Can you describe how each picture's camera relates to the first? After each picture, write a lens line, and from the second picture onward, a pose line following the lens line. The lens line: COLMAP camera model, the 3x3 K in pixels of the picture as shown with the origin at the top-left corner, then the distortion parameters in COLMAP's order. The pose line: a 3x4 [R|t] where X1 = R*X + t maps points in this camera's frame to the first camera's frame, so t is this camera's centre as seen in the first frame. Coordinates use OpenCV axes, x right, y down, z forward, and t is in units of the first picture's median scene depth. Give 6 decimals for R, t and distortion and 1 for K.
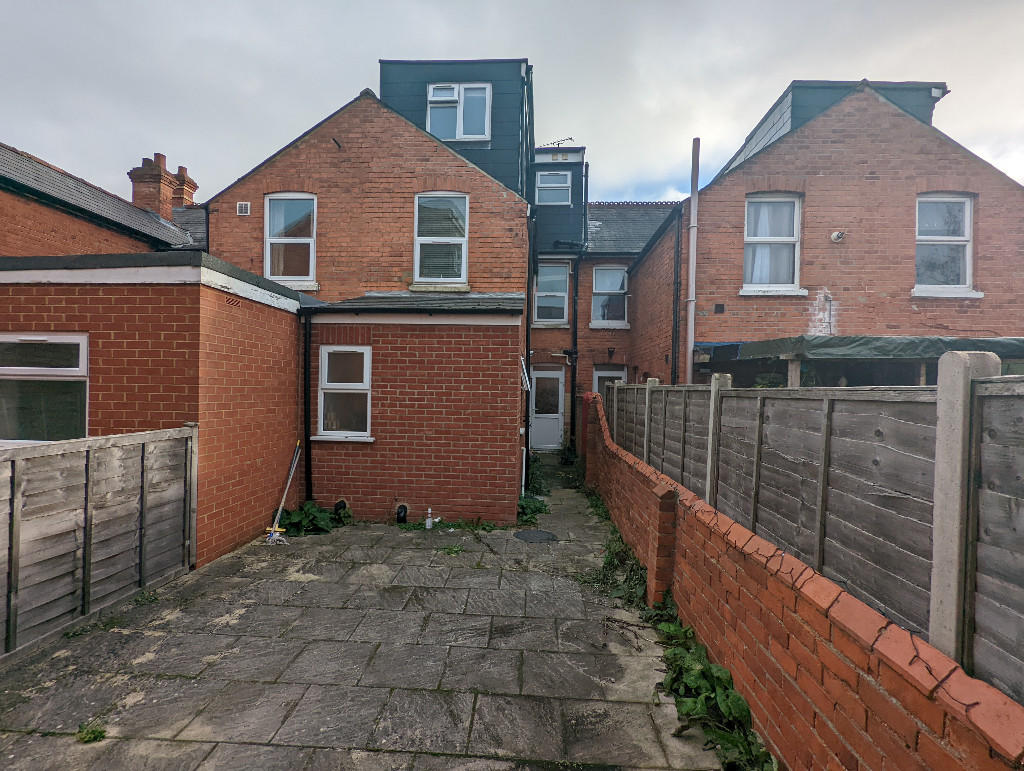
lens RADIAL K [[484.9, 0, 511.3], [0, 484.9, 389.2], [0, 0, 1]] dist [-0.002092, 0.000274]
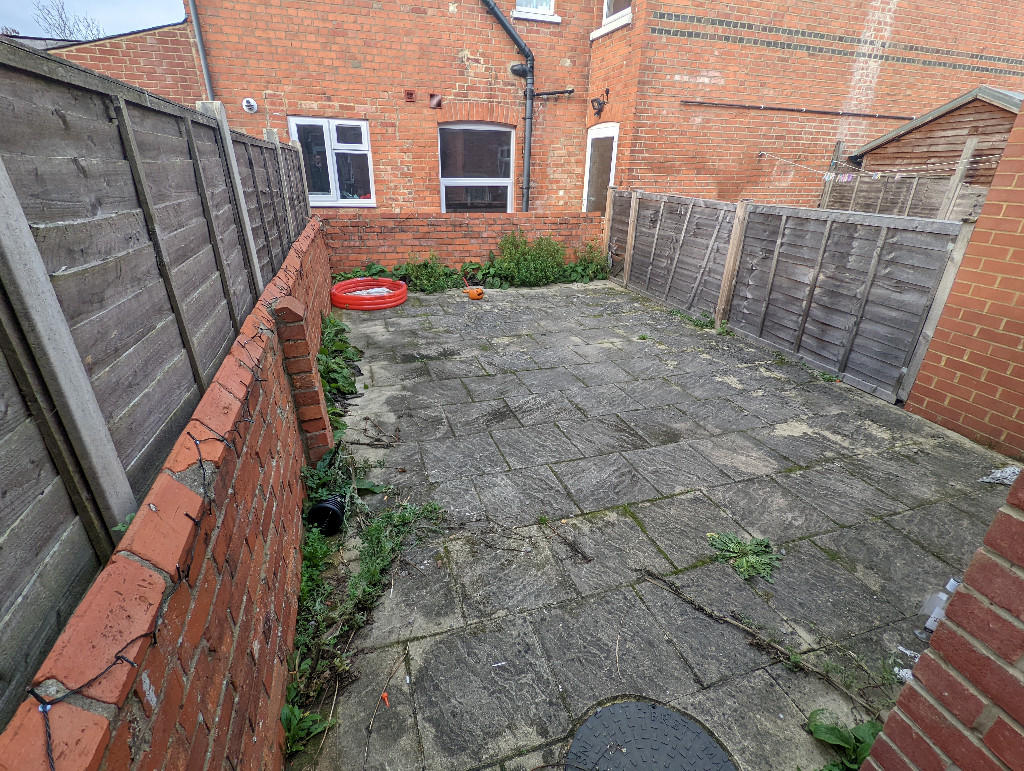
lens RADIAL K [[484.9, 0, 511.7], [0, 484.9, 388.4], [0, 0, 1]] dist [-0.002092, 0.000274]
pose [[-0.935871, 0.116721, -0.332449, 0.287621], [-0.030620, 0.913024, 0.406755, 0.038270], [0.351010, 0.390850, -0.850898, 1.823459]]
